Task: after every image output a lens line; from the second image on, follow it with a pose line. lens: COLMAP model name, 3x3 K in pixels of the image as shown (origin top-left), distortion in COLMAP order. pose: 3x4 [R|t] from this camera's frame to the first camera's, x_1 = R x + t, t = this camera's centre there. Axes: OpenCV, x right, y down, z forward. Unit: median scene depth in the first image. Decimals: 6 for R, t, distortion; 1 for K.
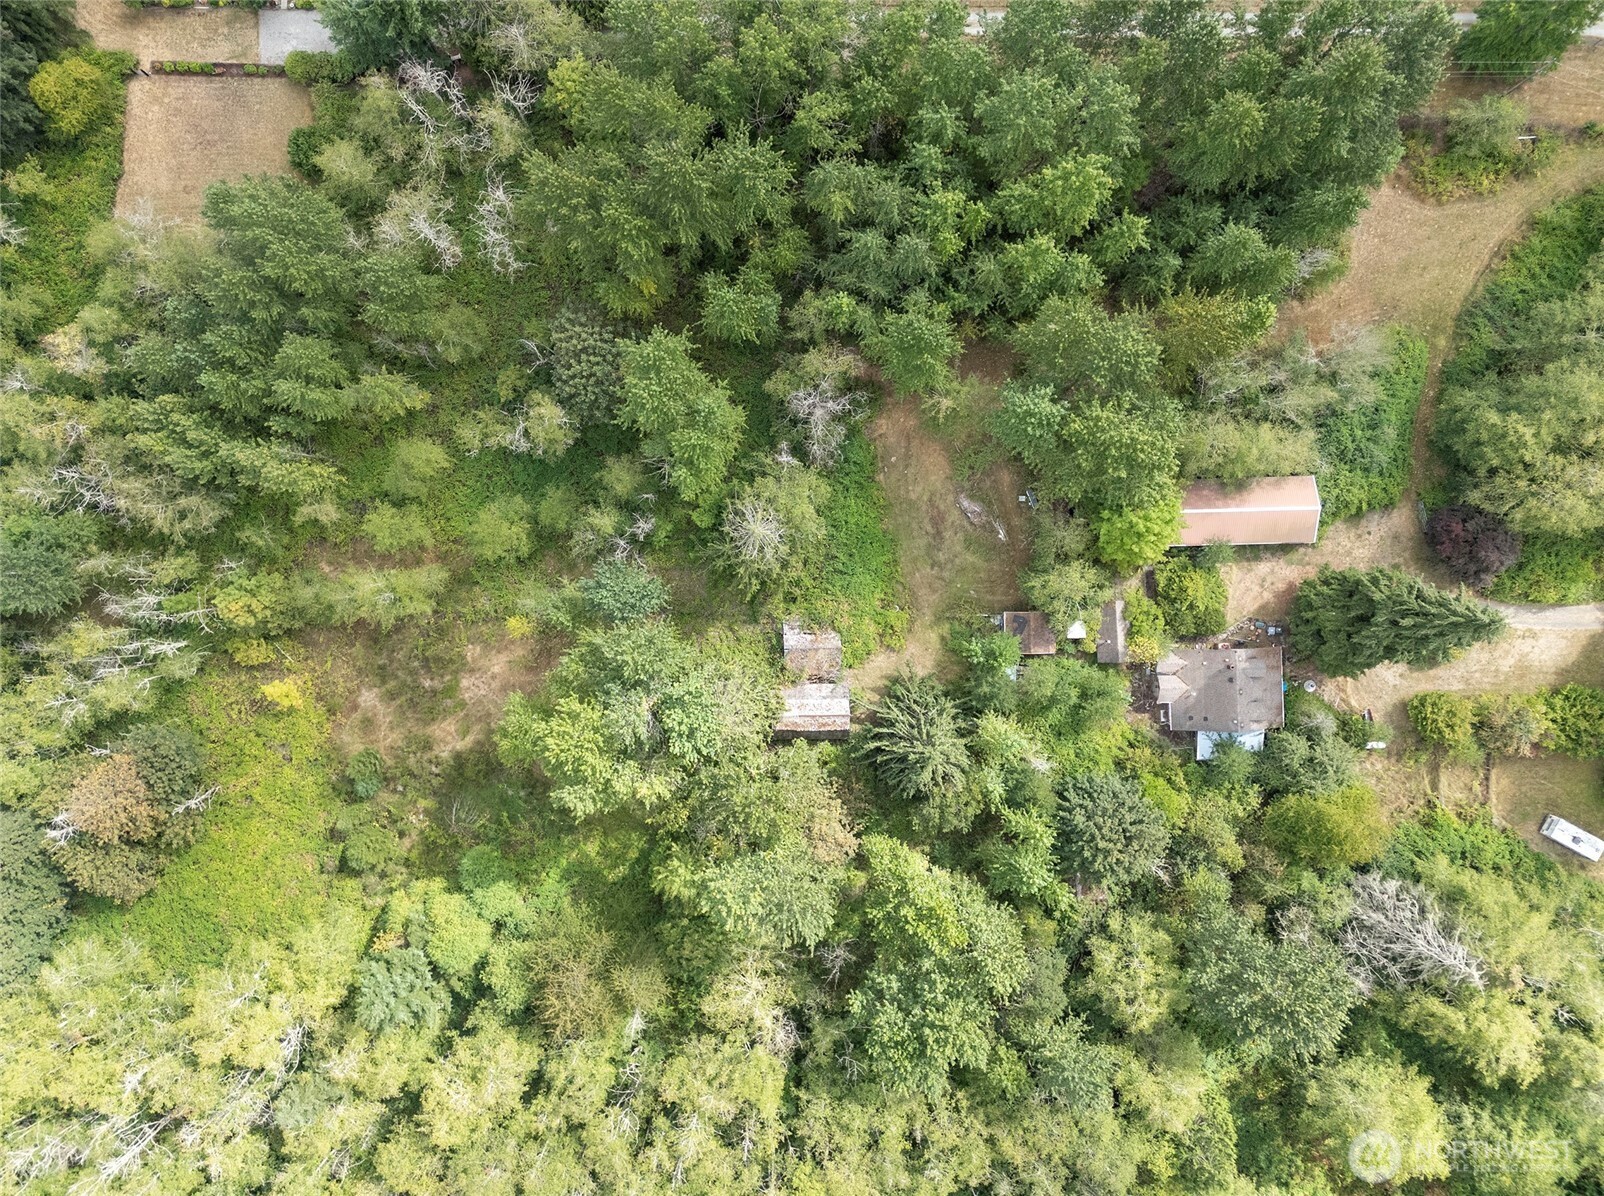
lens RADIAL K [[792.7, 0, 802.2], [0, 792.7, 615.8], [0, 0, 1]] dist [0.033995, 0.000959]
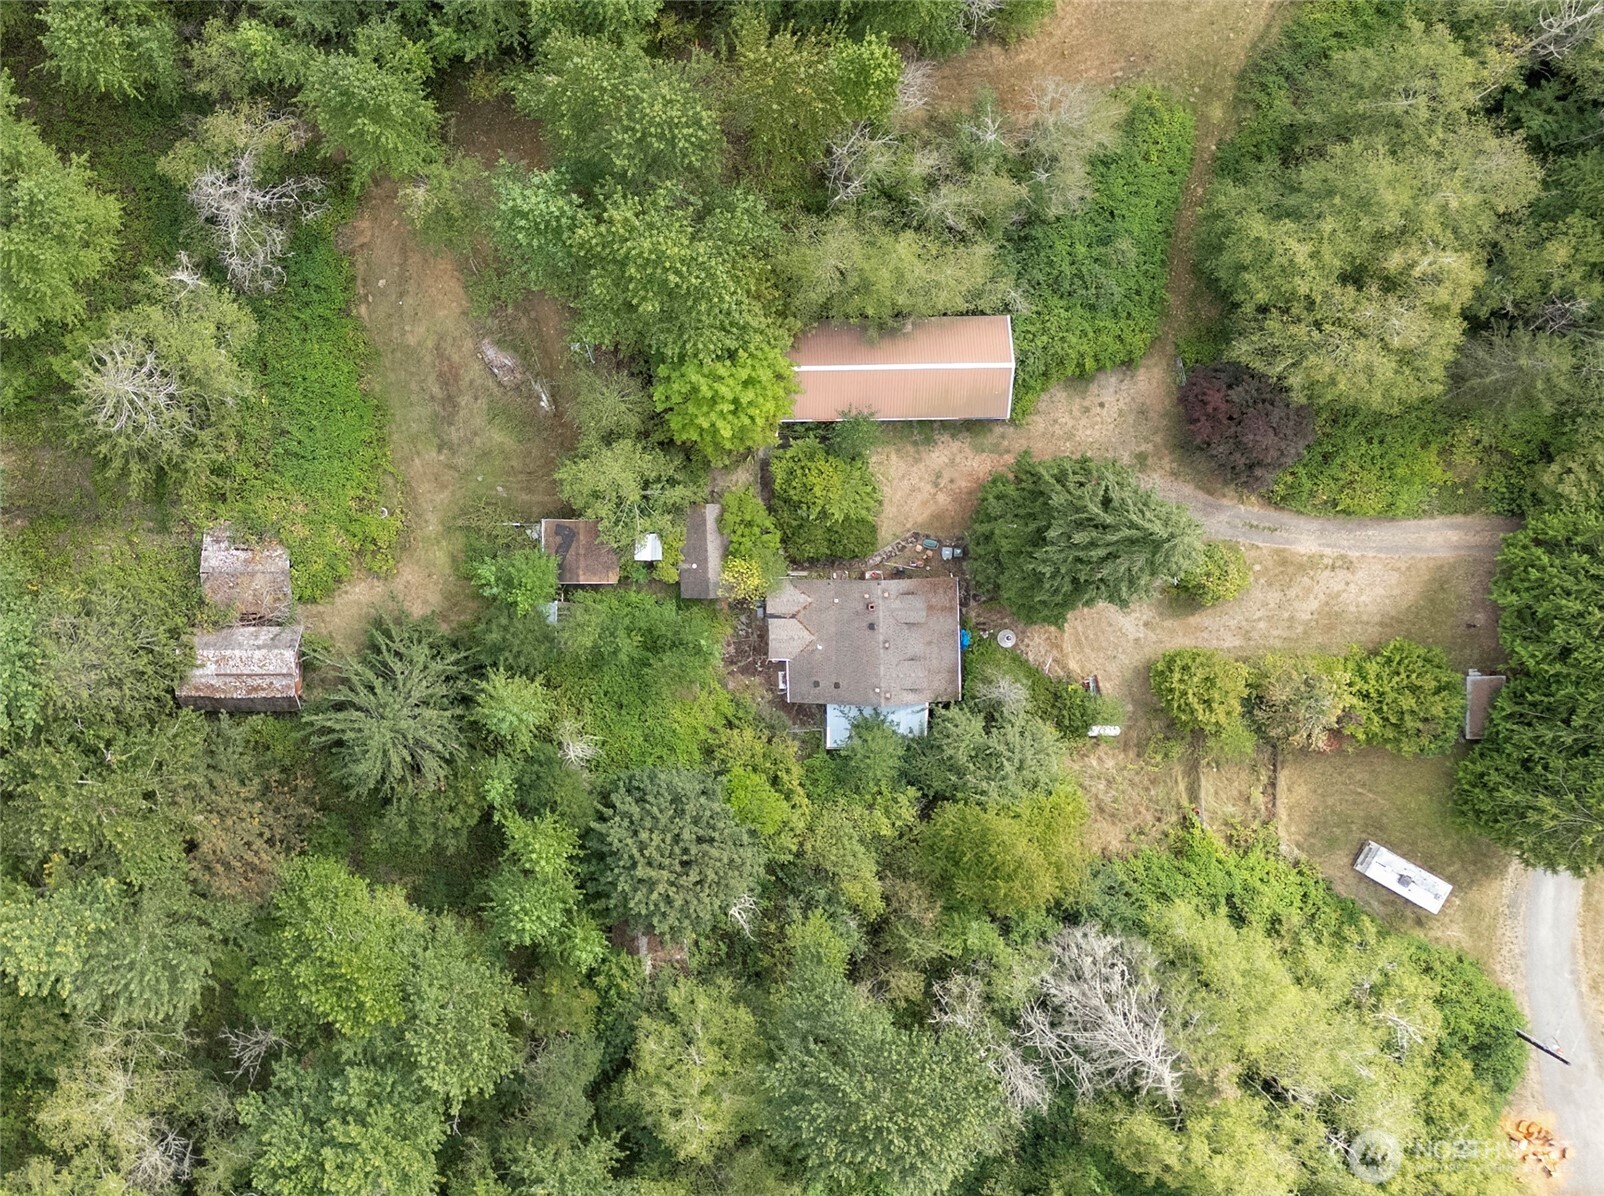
lens RADIAL K [[1243.1, 0, 776.7], [0, 1243.1, 561.7], [0, 0, 1]] dist [0.081803, -0.072597]
pose [[0.999387, 0.012605, -0.032666, 0.488819], [-0.012504, 0.999916, 0.003297, 0.024561], [0.032705, -0.002887, 0.999461, -0.020197]]
